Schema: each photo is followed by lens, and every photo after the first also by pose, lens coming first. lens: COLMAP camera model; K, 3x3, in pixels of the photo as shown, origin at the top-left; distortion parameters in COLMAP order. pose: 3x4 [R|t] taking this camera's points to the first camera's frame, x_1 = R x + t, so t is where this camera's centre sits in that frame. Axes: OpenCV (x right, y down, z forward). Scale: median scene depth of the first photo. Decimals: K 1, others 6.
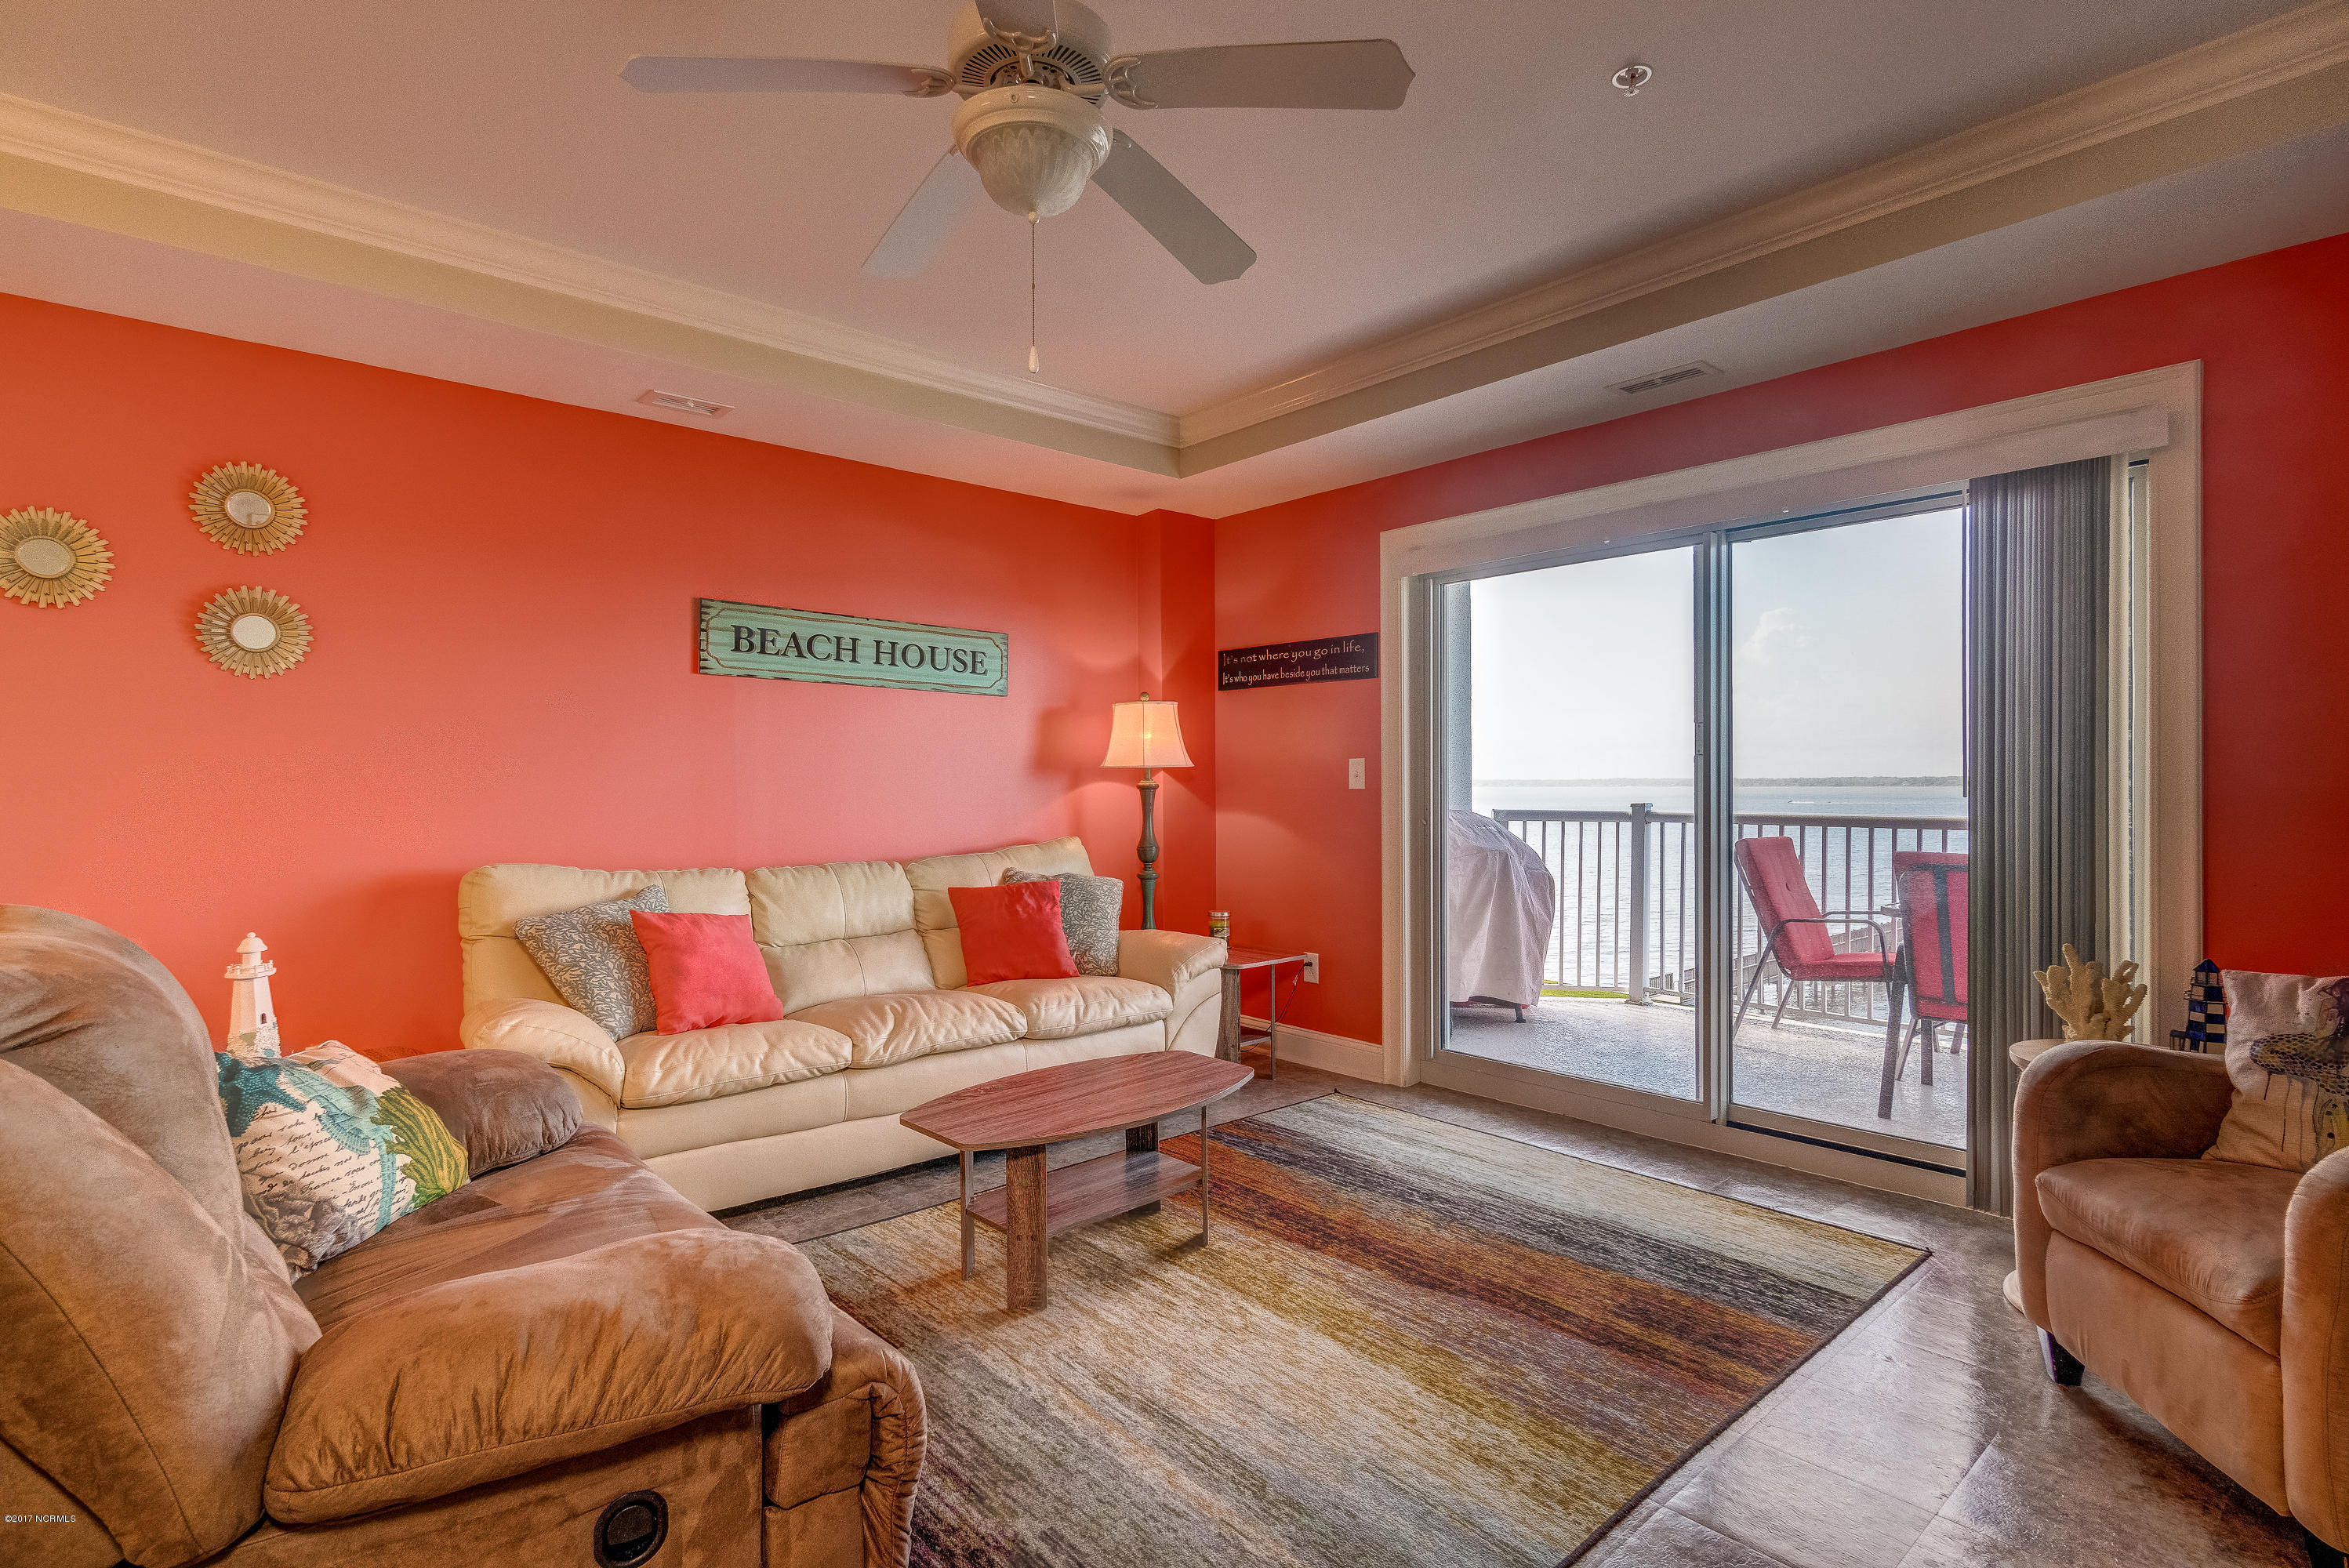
lens RADIAL K [[1151.3, 0, 1175.1], [0, 1151.3, 783.1], [0, 0, 1]] dist [0.003536, -0.000568]
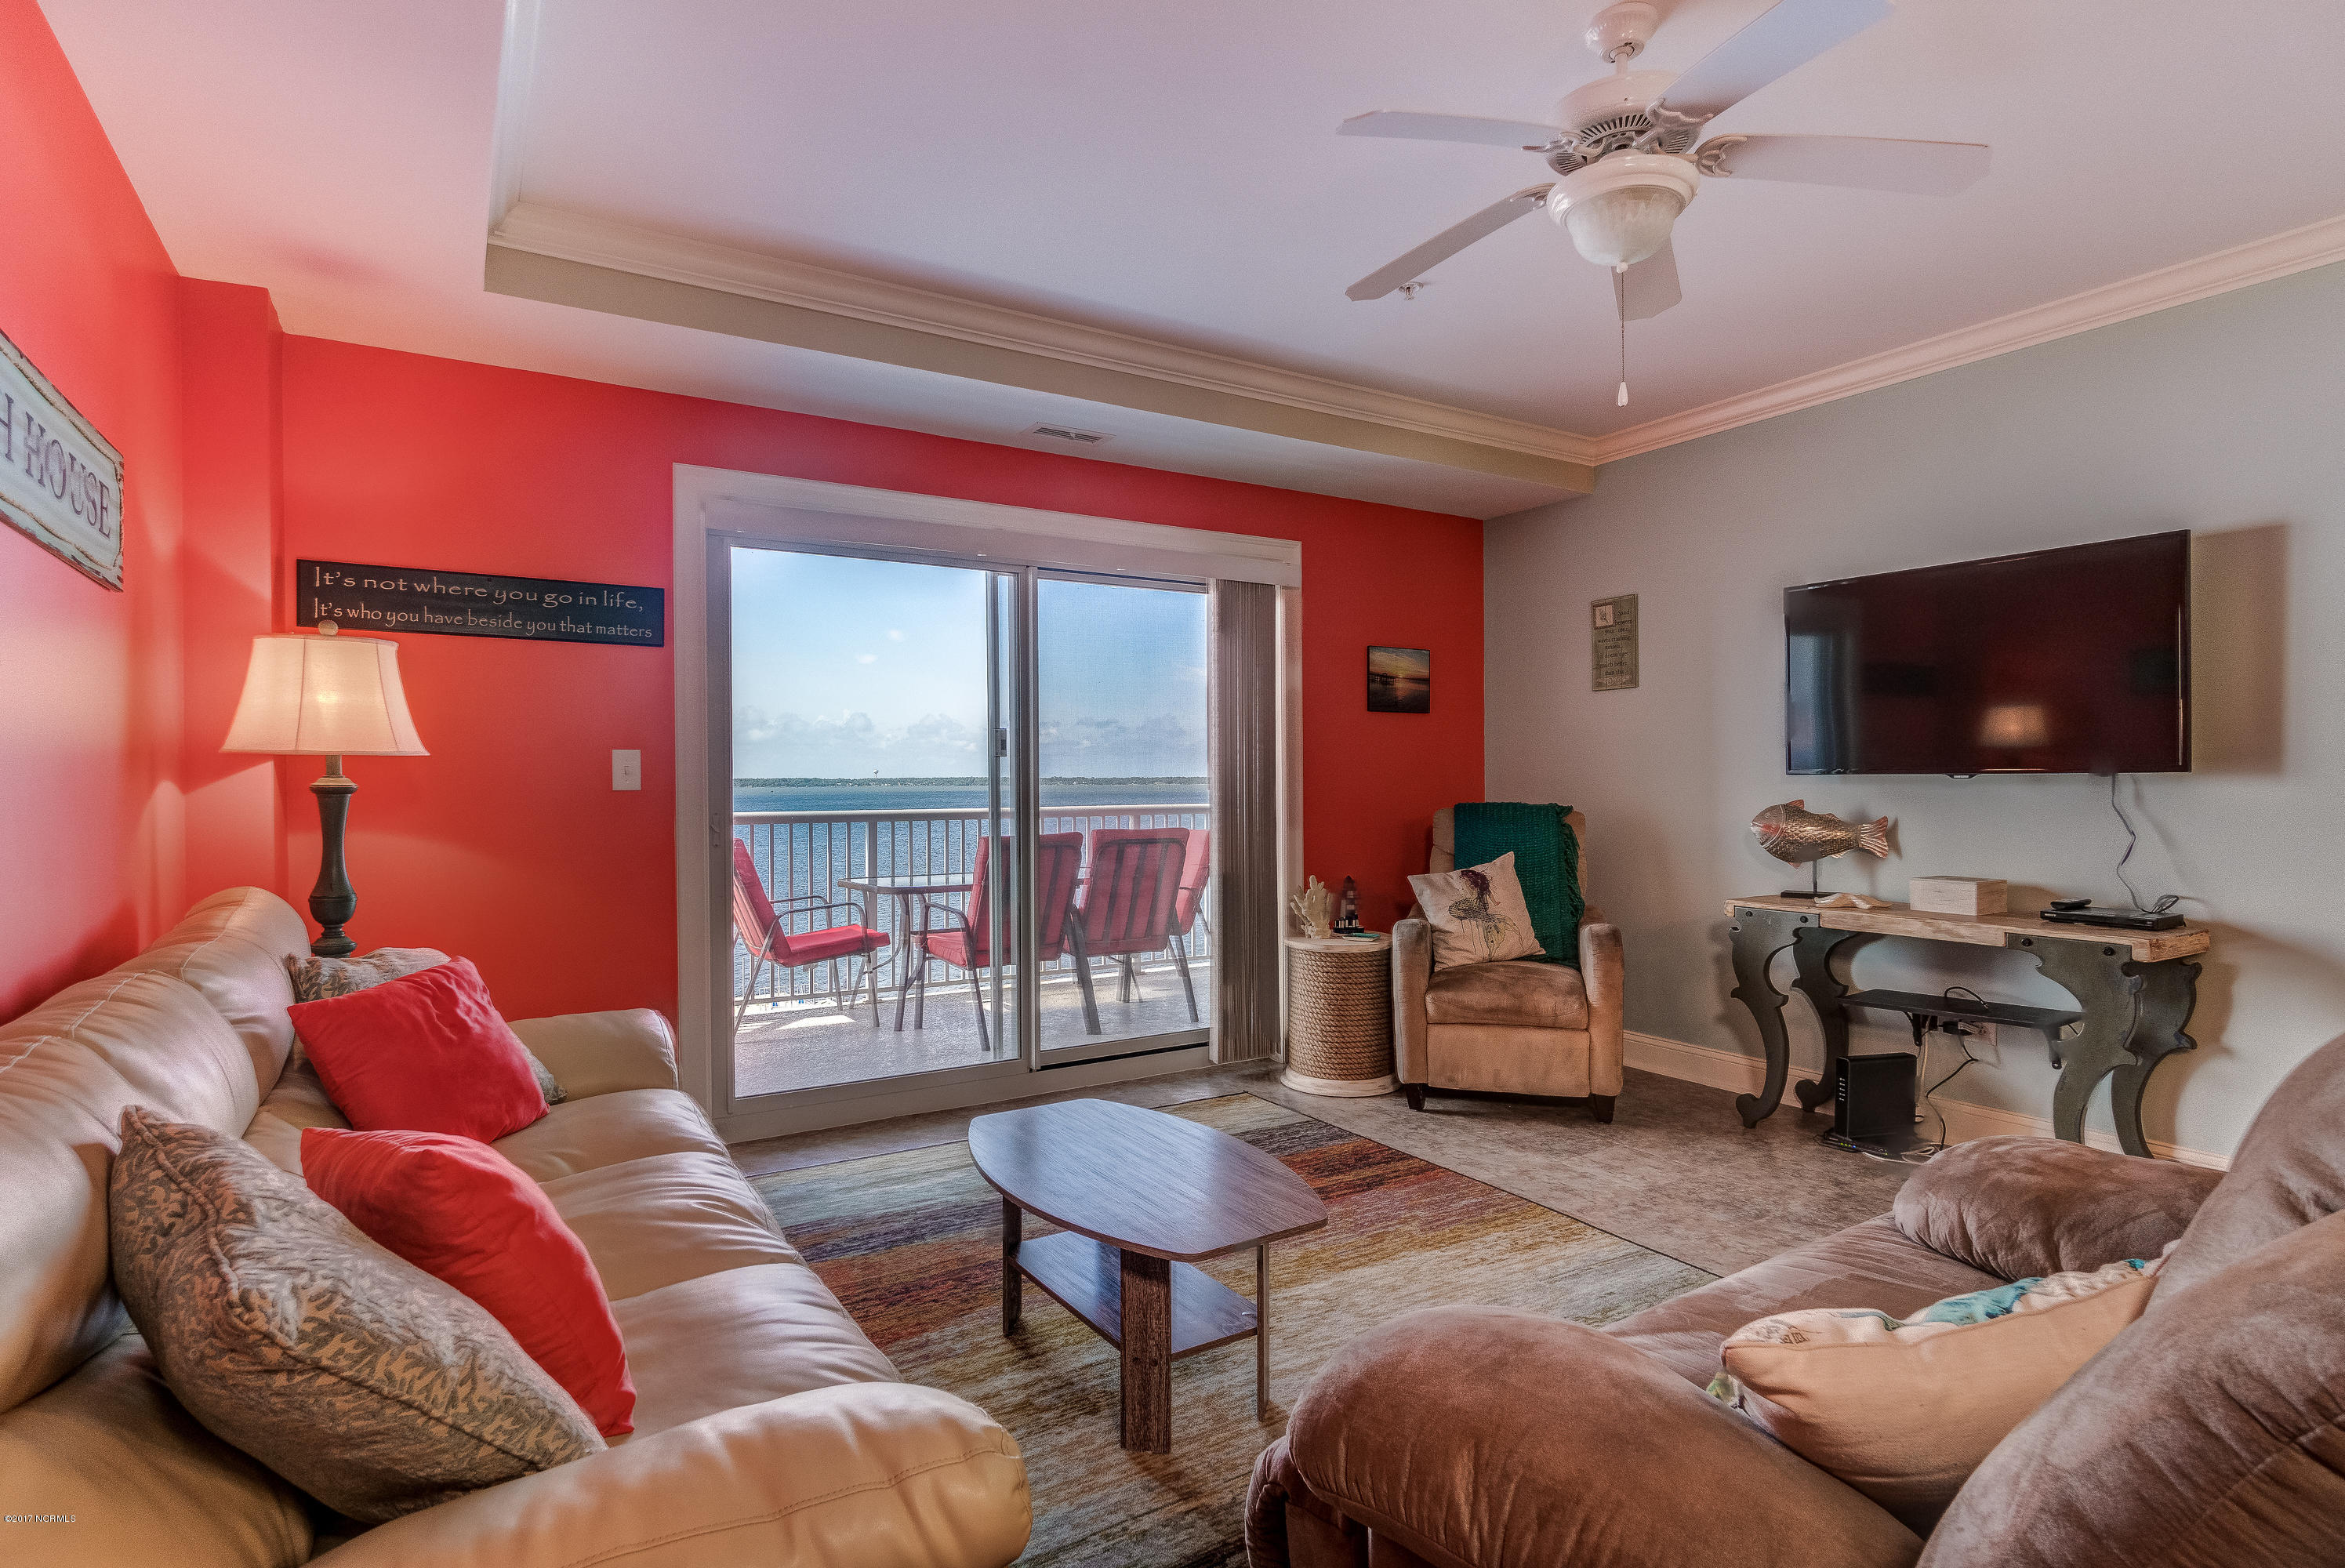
lens RADIAL K [[1199.2, 0, 1172.5], [0, 1199.2, 784.0], [0, 0, 1]] dist [-0.000582, -0.000132]
pose [[0.161555, -0.000386, 0.986864, -0.695421], [0.004760, 0.999989, -0.000388, 0.003860], [-0.986852, 0.004760, 0.161555, 0.647993]]
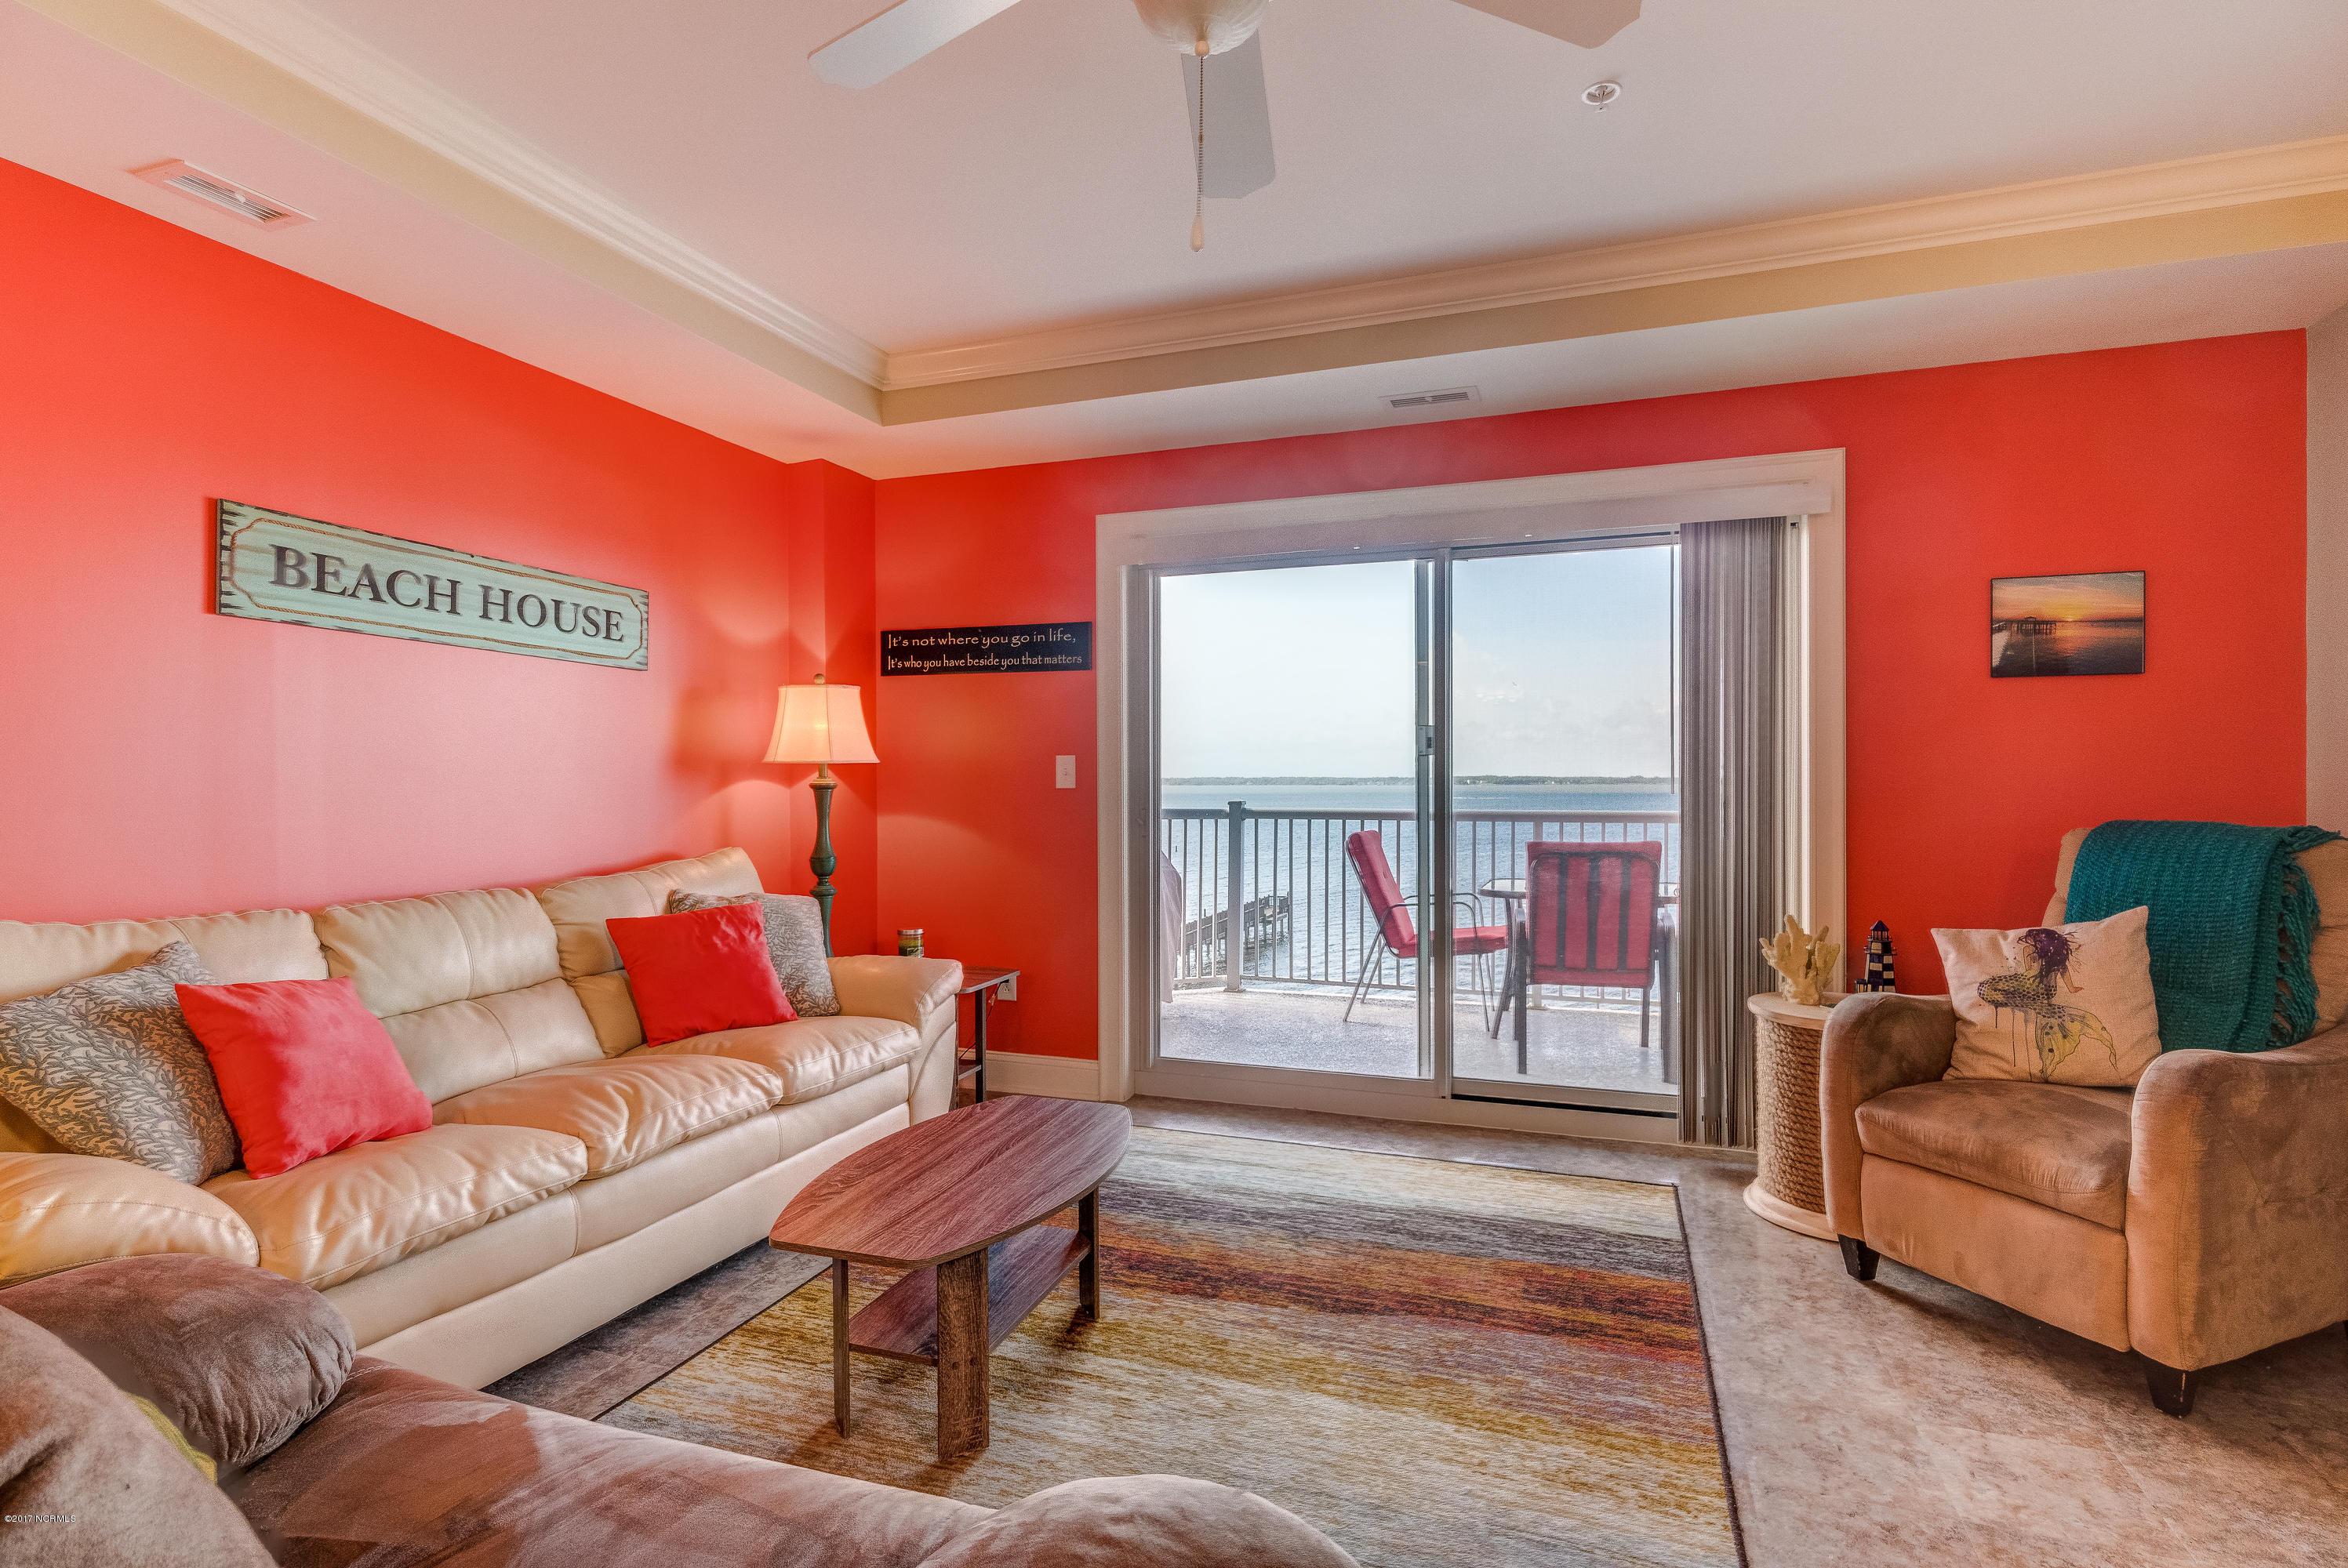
lens RADIAL K [[1158.0, 0, 1174.0], [0, 1158.0, 784.0], [0, 0, 1]] dist [0.003814, -0.001009]
pose [[0.877497, -0.000351, 0.479583, -0.266749], [-0.000388, 0.999999, 0.001443, 0.000503], [-0.479583, -0.001453, 0.877496, 0.169860]]
